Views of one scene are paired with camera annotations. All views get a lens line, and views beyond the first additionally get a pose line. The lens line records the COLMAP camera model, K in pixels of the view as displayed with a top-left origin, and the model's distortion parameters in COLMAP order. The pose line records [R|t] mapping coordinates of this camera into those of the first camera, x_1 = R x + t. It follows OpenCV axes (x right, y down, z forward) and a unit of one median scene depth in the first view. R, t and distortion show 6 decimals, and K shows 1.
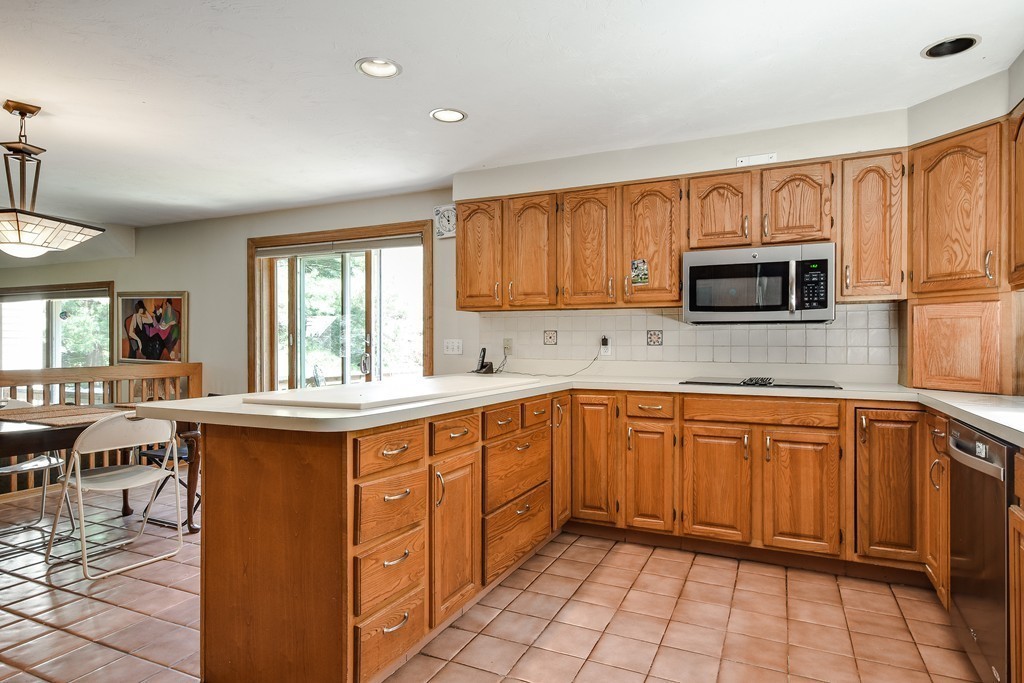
lens RADIAL K [[572.0, 0, 518.0], [0, 572.0, 341.8], [0, 0, 1]] dist [-0.000782, 0.000405]
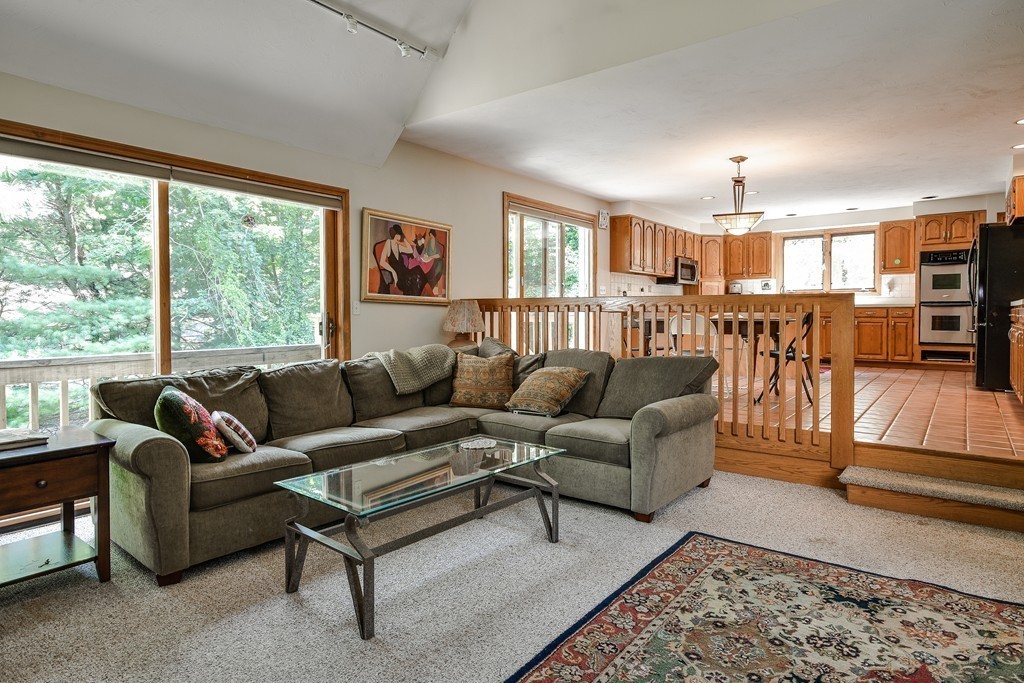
lens RADIAL K [[585.8, 0, 523.1], [0, 585.8, 328.2], [0, 0, 1]] dist [0.001245, 0.000687]
pose [[0.214541, -0.026706, 0.976350, -1.515576], [0.005300, 0.999643, 0.026179, 0.060283], [-0.976701, -0.000442, 0.214606, 0.655675]]
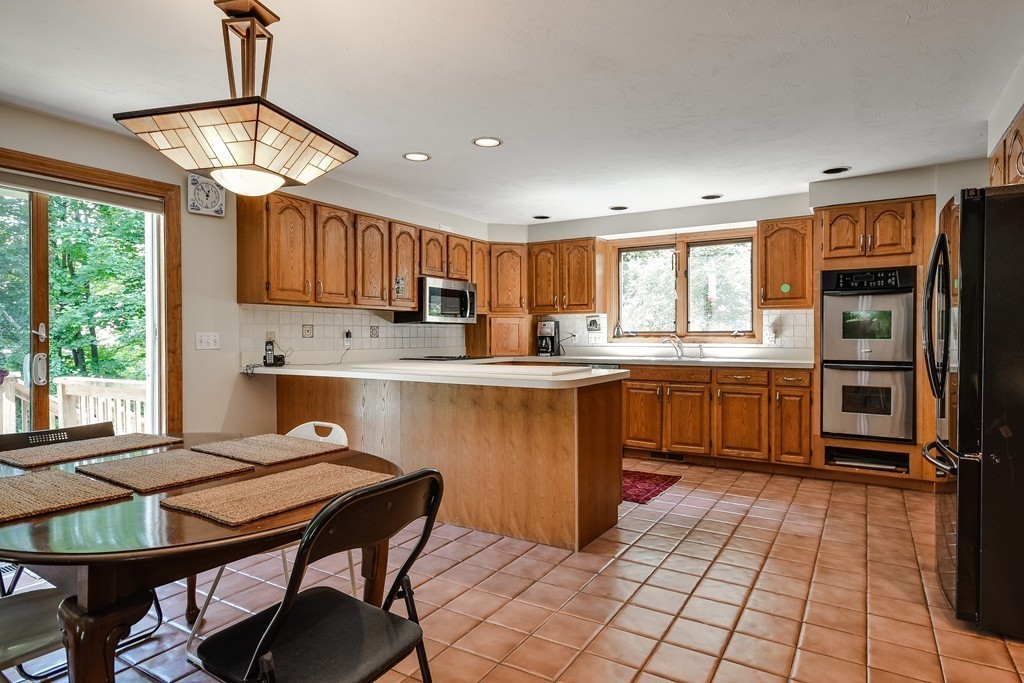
lens RADIAL K [[572.0, 0, 518.0], [0, 572.0, 341.8], [0, 0, 1]] dist [-0.000782, 0.000405]
pose [[0.116803, -0.012176, 0.993080, -0.714377], [0.003193, 0.999924, 0.011885, 0.001029], [-0.993150, 0.001782, 0.116833, 0.330306]]
